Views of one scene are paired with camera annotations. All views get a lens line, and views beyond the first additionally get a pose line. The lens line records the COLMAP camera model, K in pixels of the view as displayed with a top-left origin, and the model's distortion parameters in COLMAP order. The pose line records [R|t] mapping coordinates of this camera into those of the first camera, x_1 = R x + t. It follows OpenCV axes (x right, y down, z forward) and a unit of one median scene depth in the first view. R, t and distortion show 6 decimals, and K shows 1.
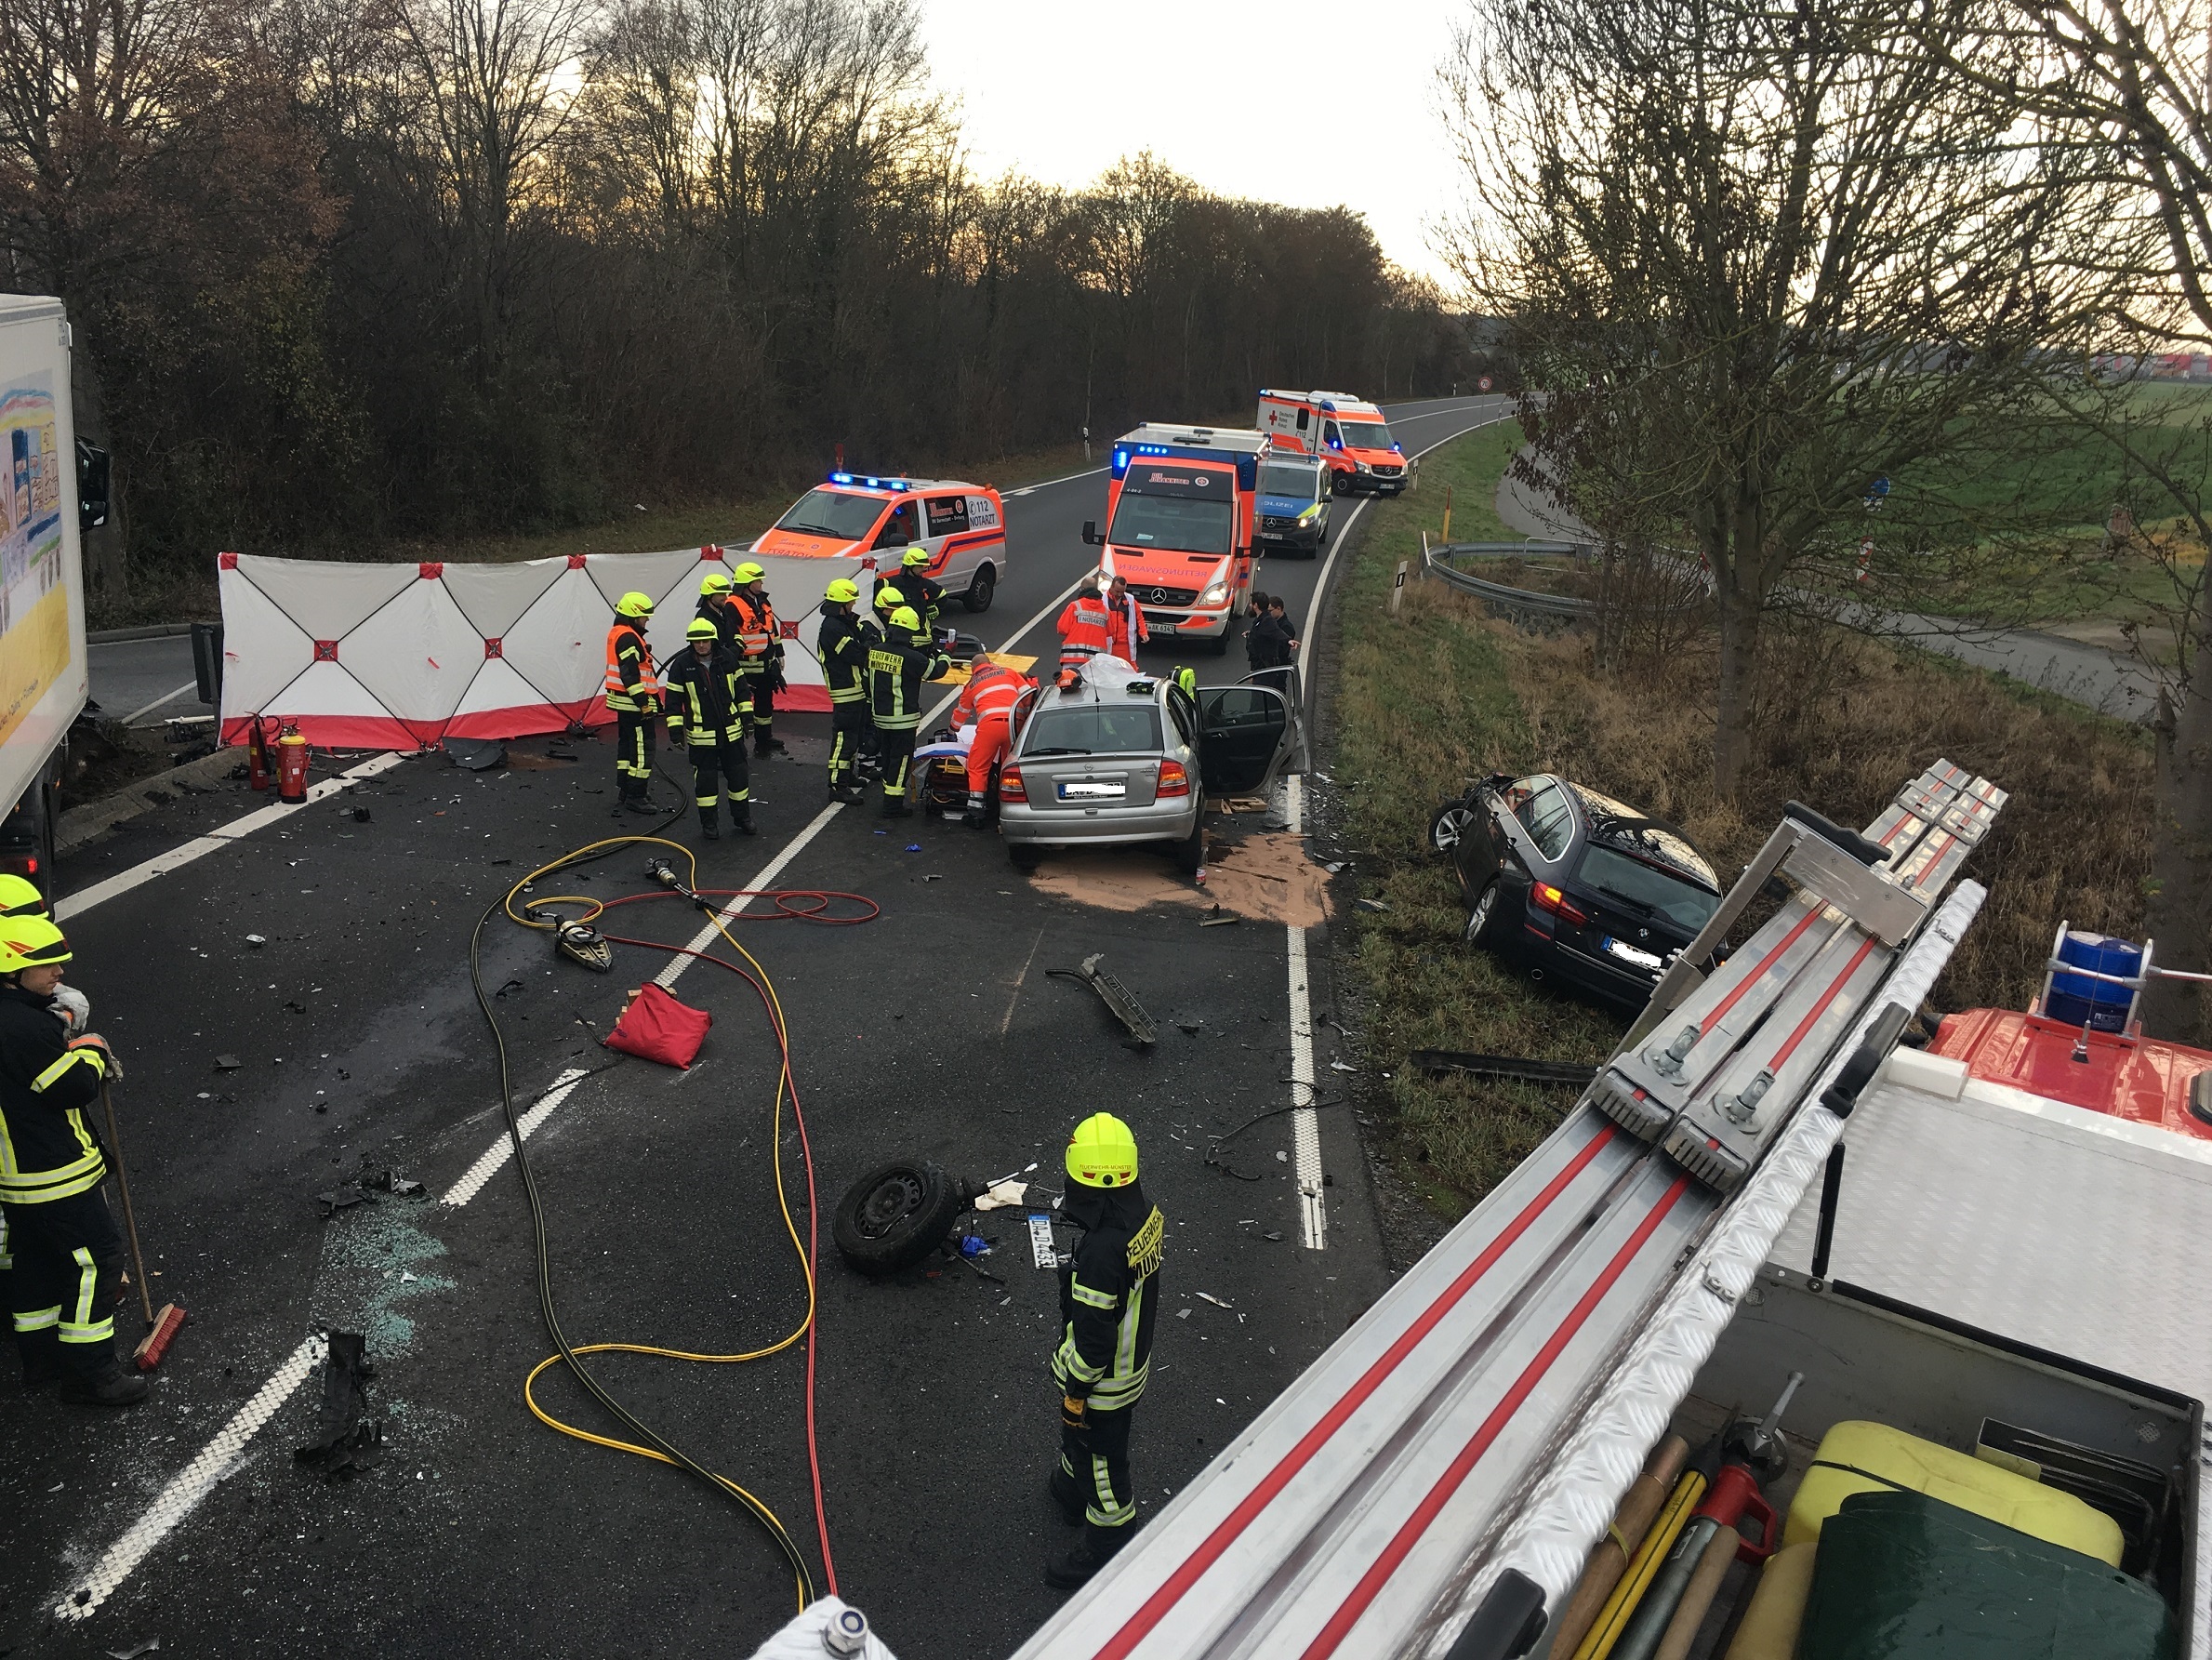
lens RADIAL K [[1896.0, 0, 1106.0], [0, 1896.0, 830.0], [0, 0, 1]] dist [0.093353, -0.108473]
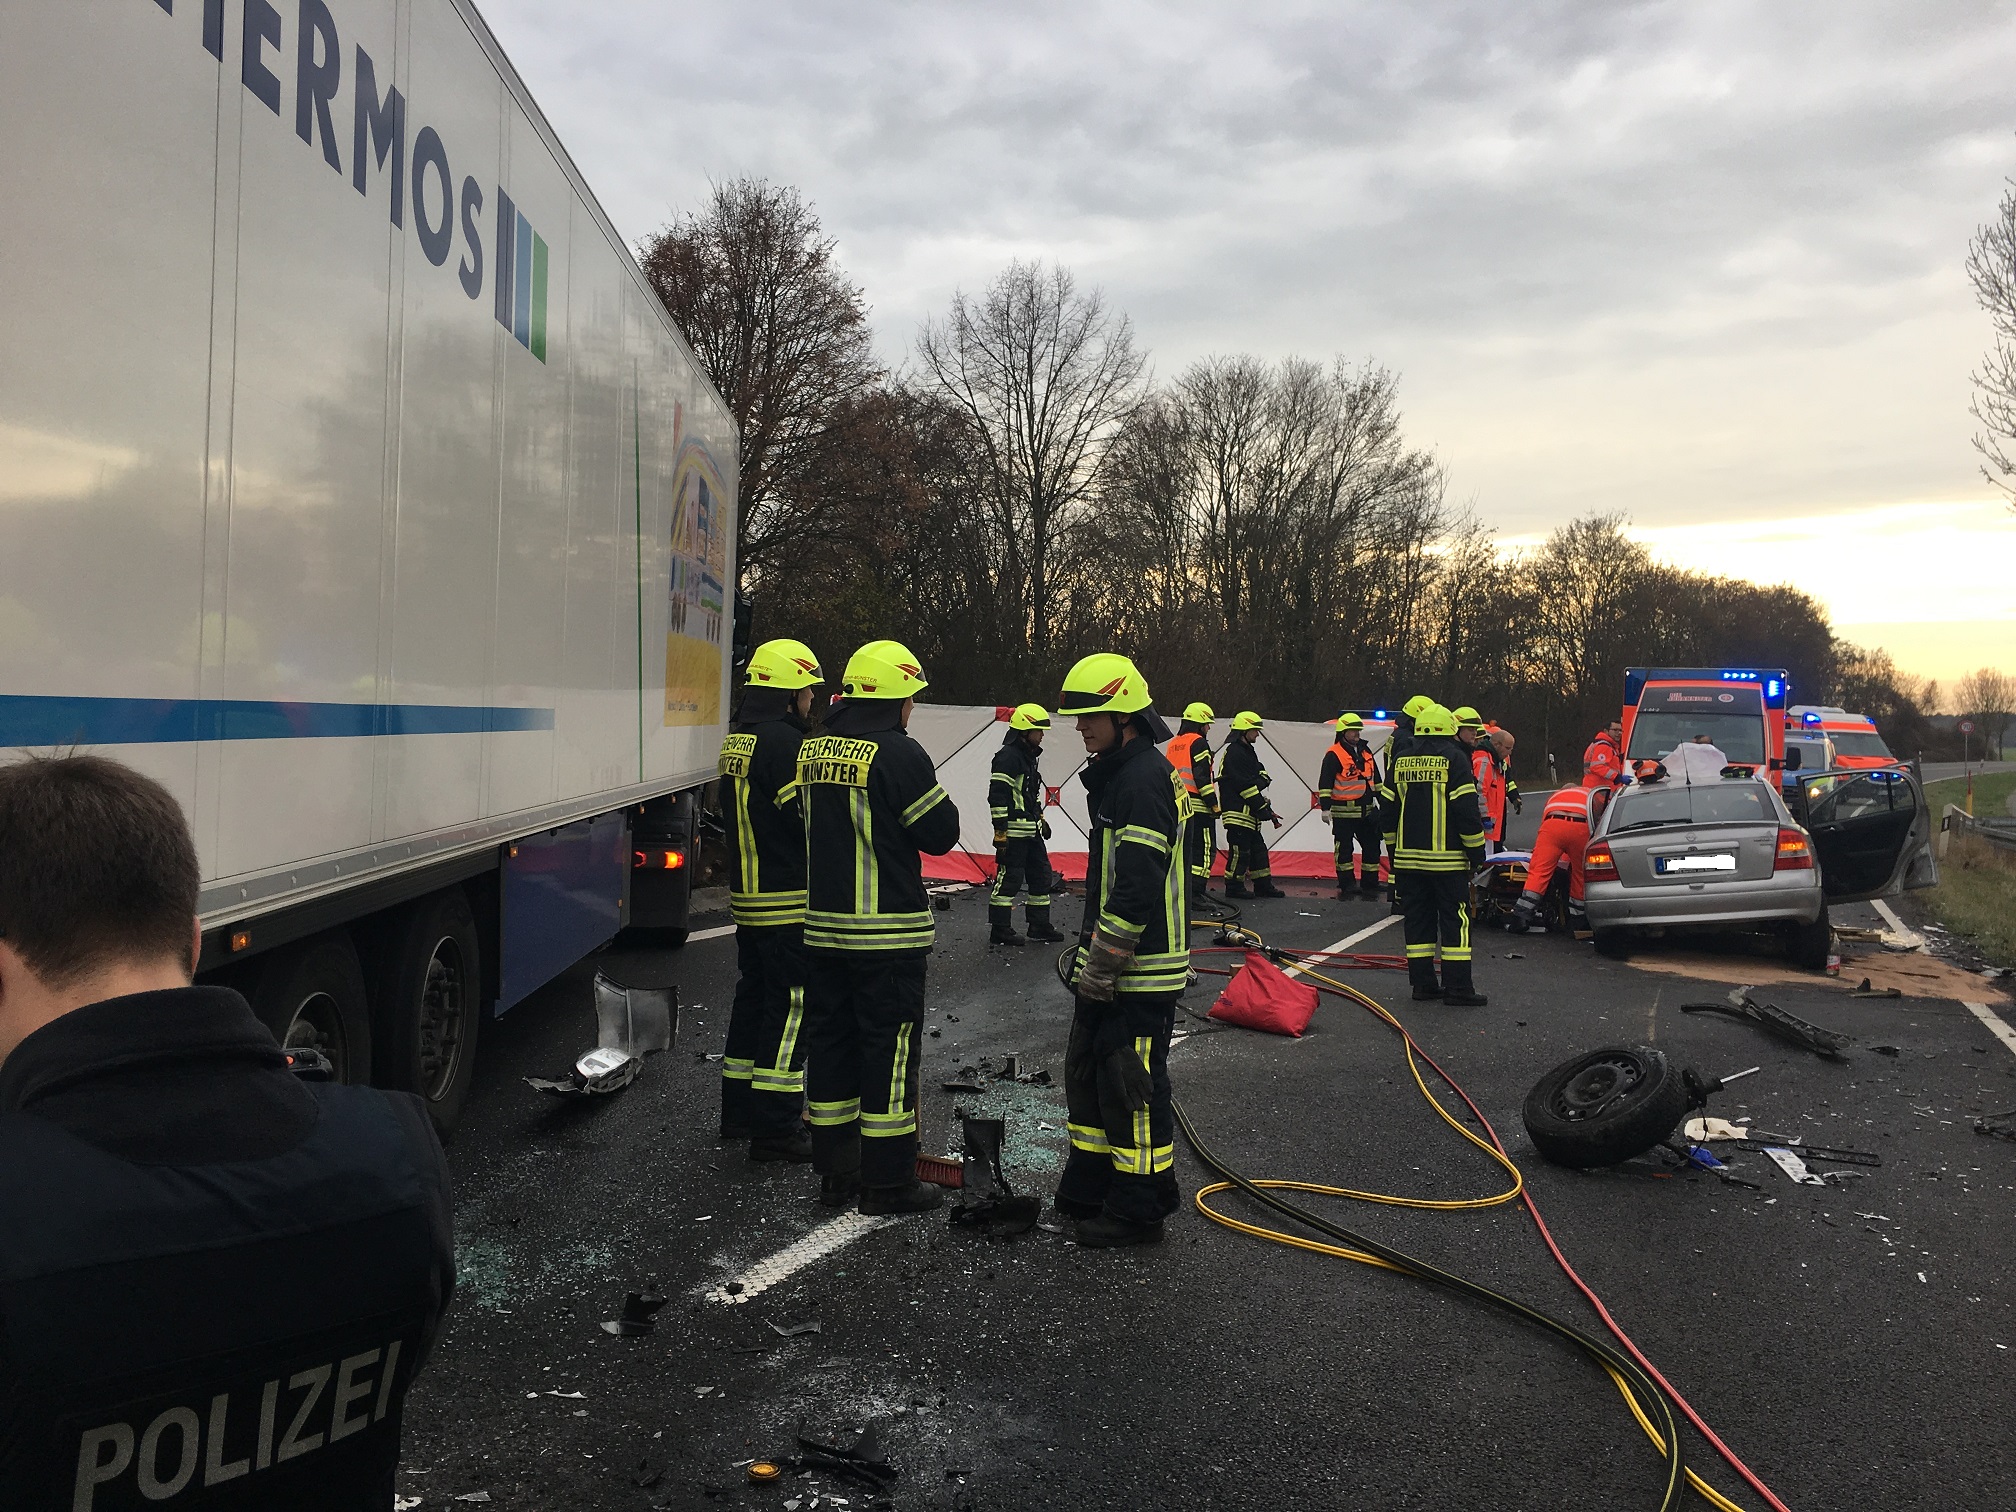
lens RADIAL K [[1727.8, 0, 1008.0], [0, 1727.8, 756.0], [0, 0, 1]] dist [0.093353, -0.108473]
pose [[0.957052, -0.035591, -0.287722, -0.078948], [-0.039336, 0.967317, -0.250502, 0.150793], [0.287234, 0.251062, 0.924373, 0.114311]]
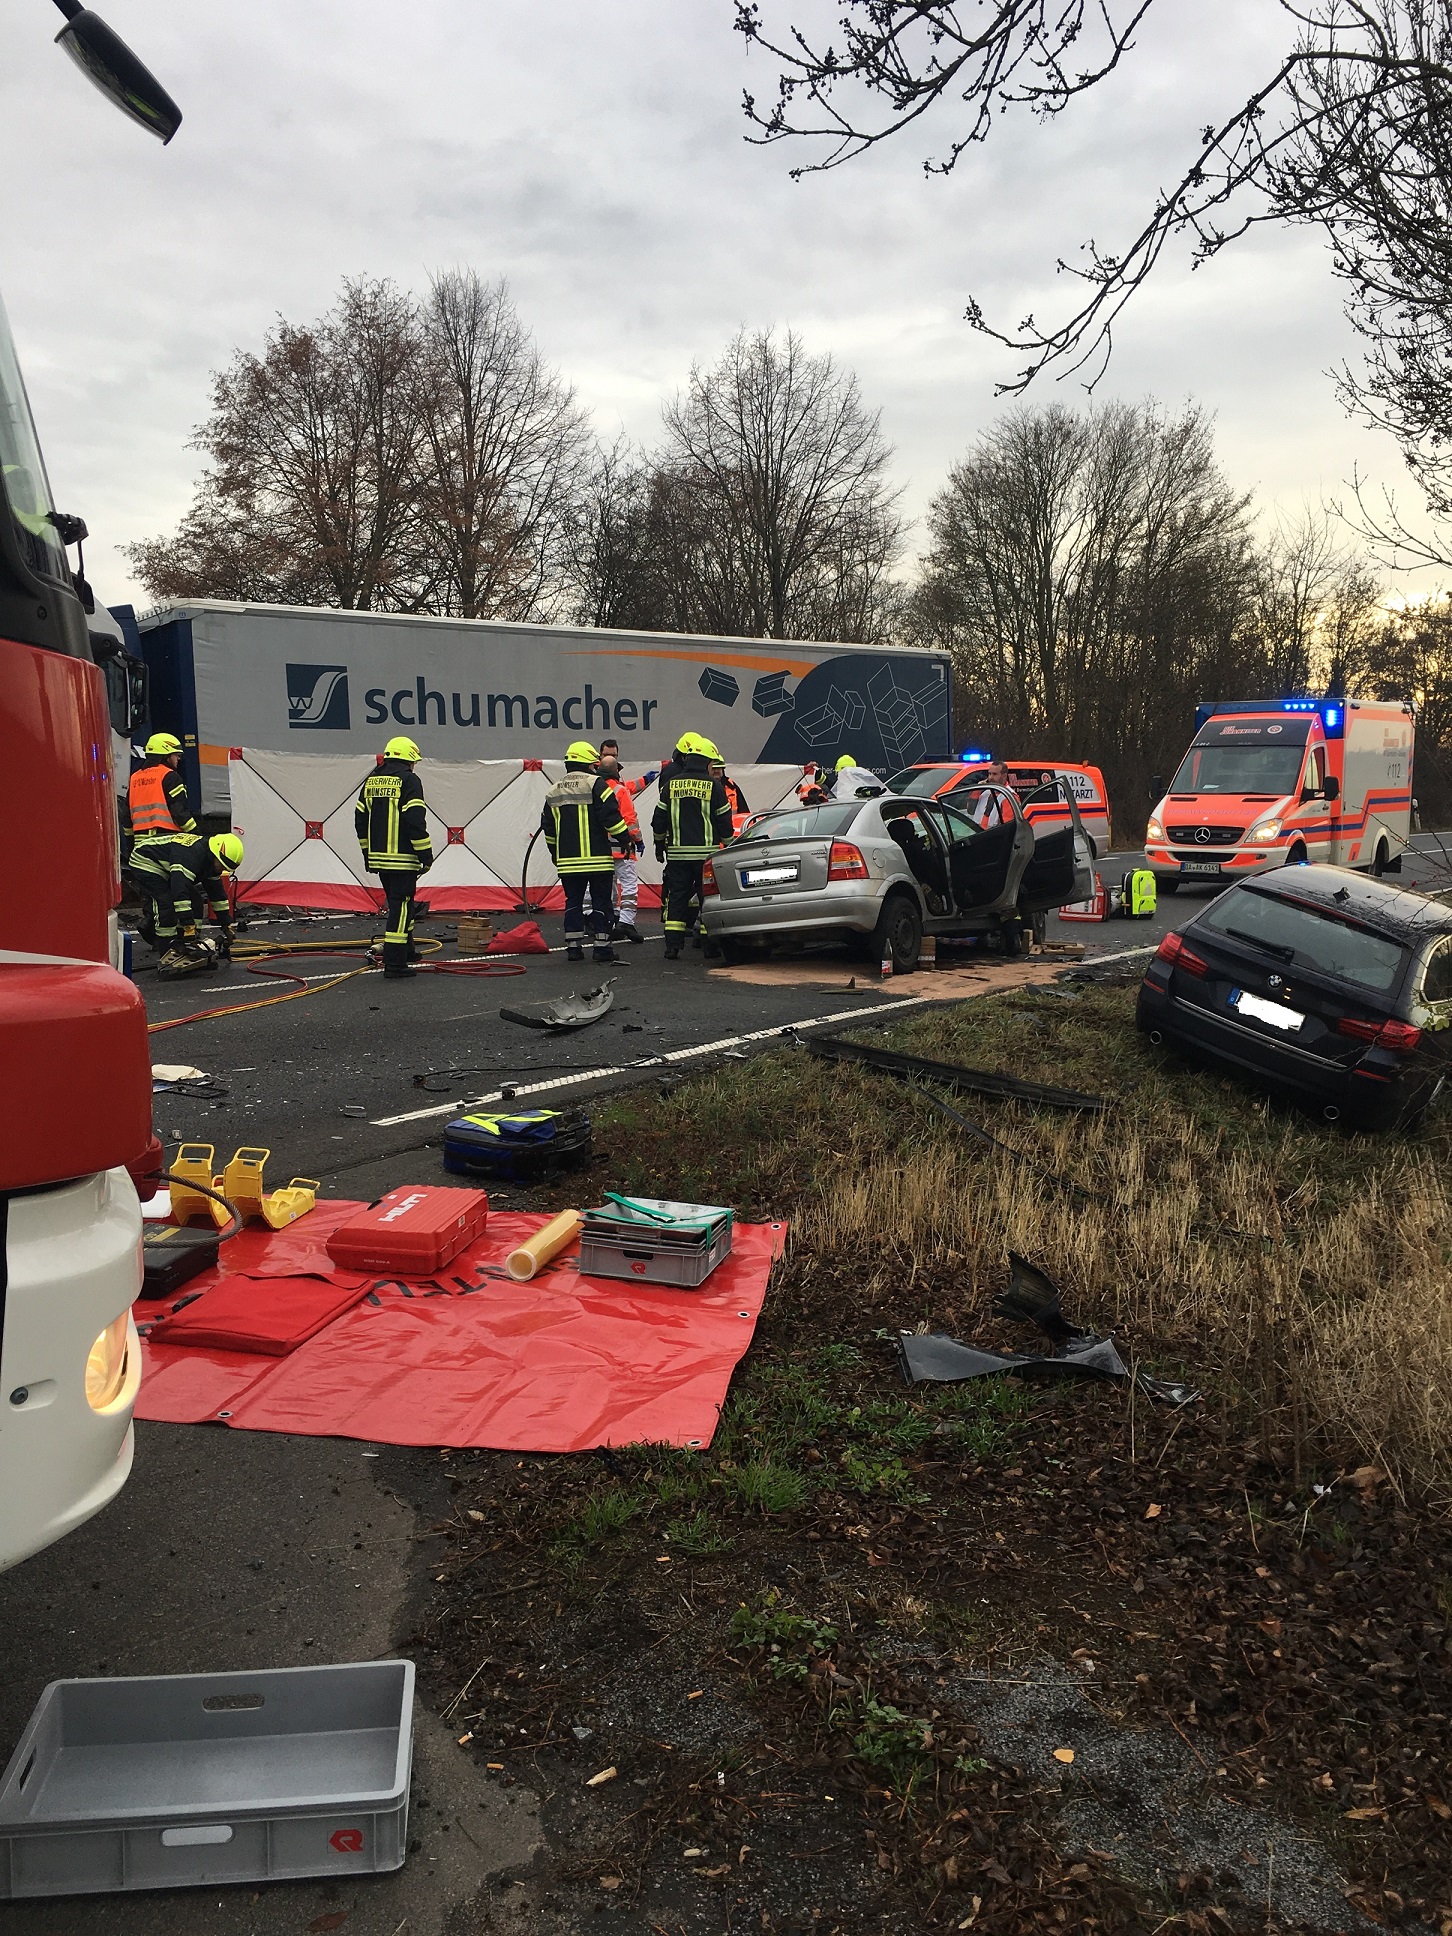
lens RADIAL K [[1659.2, 0, 726.0], [0, 1659.2, 968.0], [0, 0, 1]] dist [0.093353, -0.108473]
pose [[0.872793, -0.013971, -0.487891, 0.386602], [-0.071836, 0.985028, -0.156714, 0.160058], [0.482775, 0.171827, 0.858722, 0.256712]]
